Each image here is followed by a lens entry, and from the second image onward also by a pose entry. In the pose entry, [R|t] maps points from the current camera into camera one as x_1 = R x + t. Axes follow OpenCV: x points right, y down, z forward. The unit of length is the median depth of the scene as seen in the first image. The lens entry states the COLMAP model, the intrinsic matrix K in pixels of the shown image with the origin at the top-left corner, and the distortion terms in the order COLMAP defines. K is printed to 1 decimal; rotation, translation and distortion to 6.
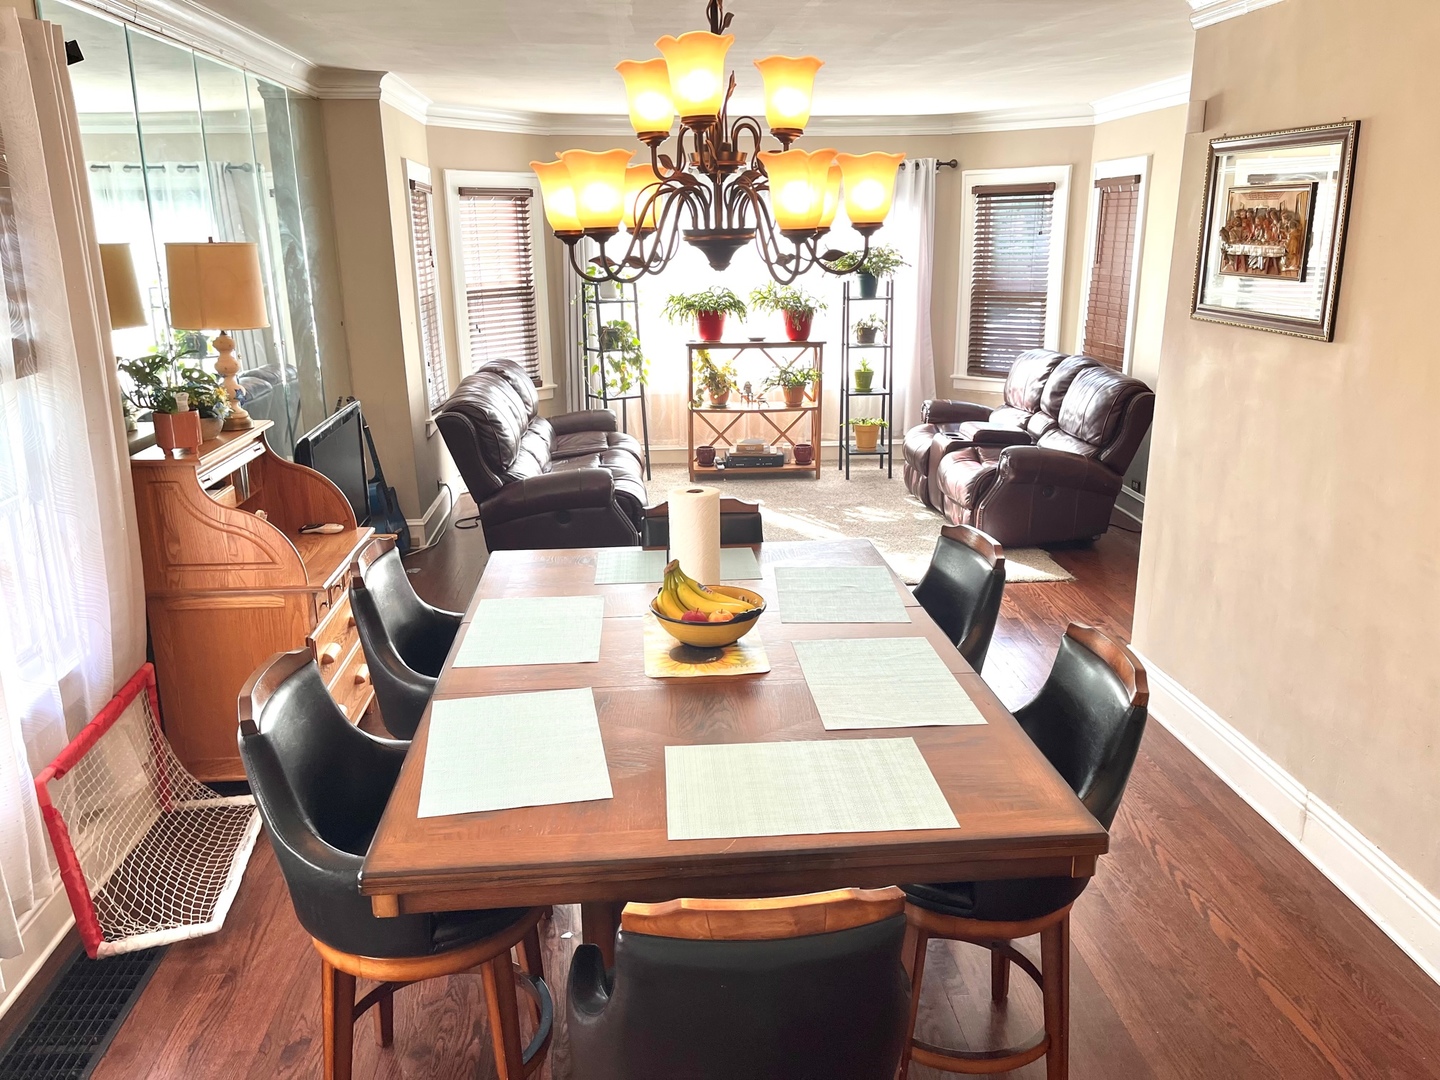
lens RADIAL K [[1097.0, 0, 720.0], [0, 1097.0, 540.0], [0, 0, 1]] dist [0.045089, -0.008912]
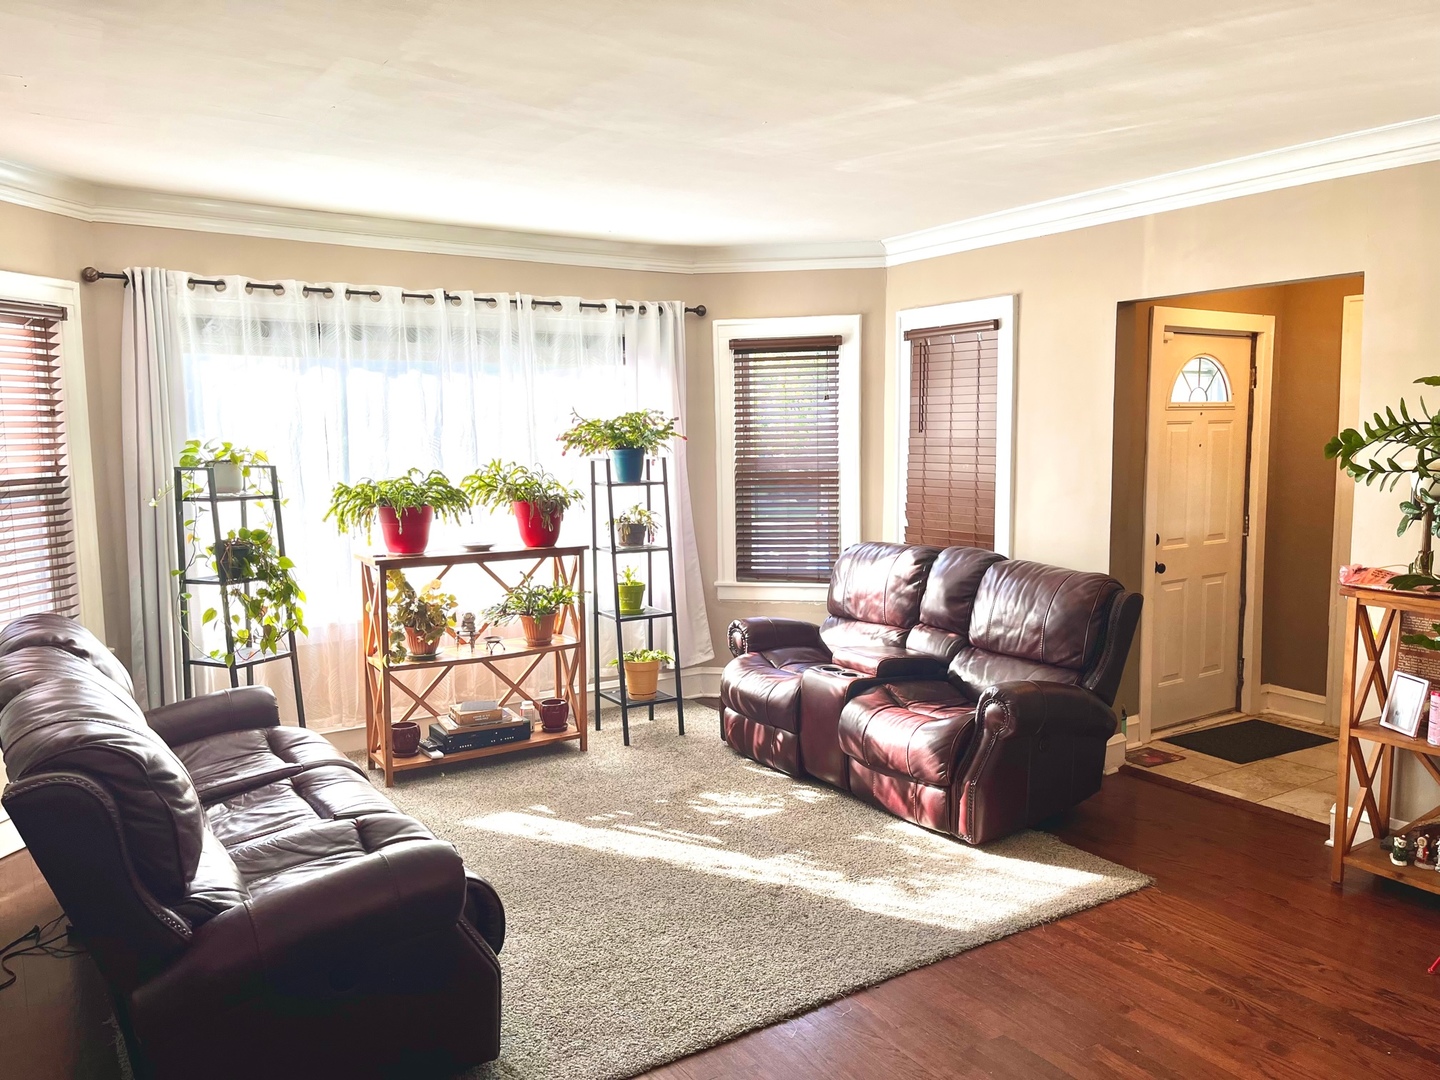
lens RADIAL K [[1097.0, 0, 720.0], [0, 1097.0, 540.0], [0, 0, 1]] dist [0.045089, -0.008912]
pose [[0.877092, -0.049974, 0.477715, -0.151770], [0.135328, 0.979993, -0.145947, -0.074018], [-0.460864, 0.192658, 0.866307, 0.373948]]
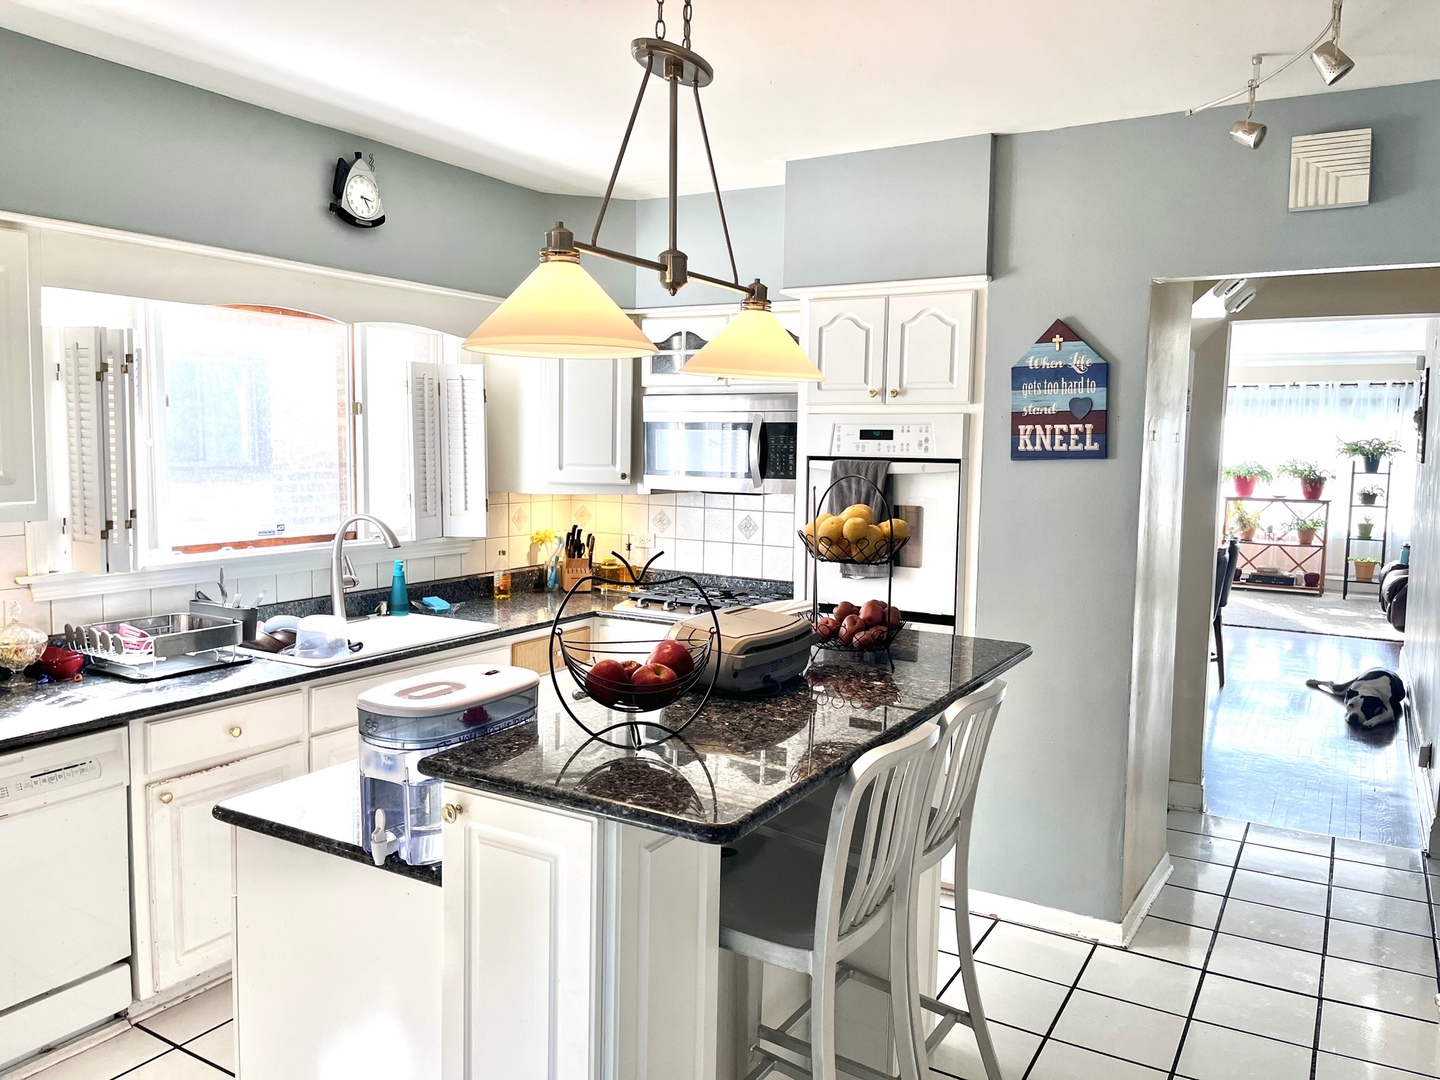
lens RADIAL K [[1097.0, 0, 720.0], [0, 1097.0, 540.0], [0, 0, 1]] dist [0.045089, -0.008912]
pose [[0.817488, 0.076460, -0.570847, 0.273391], [-0.183959, 0.973895, -0.132995, 0.208315], [0.545776, 0.213735, 0.810213, -0.596729]]
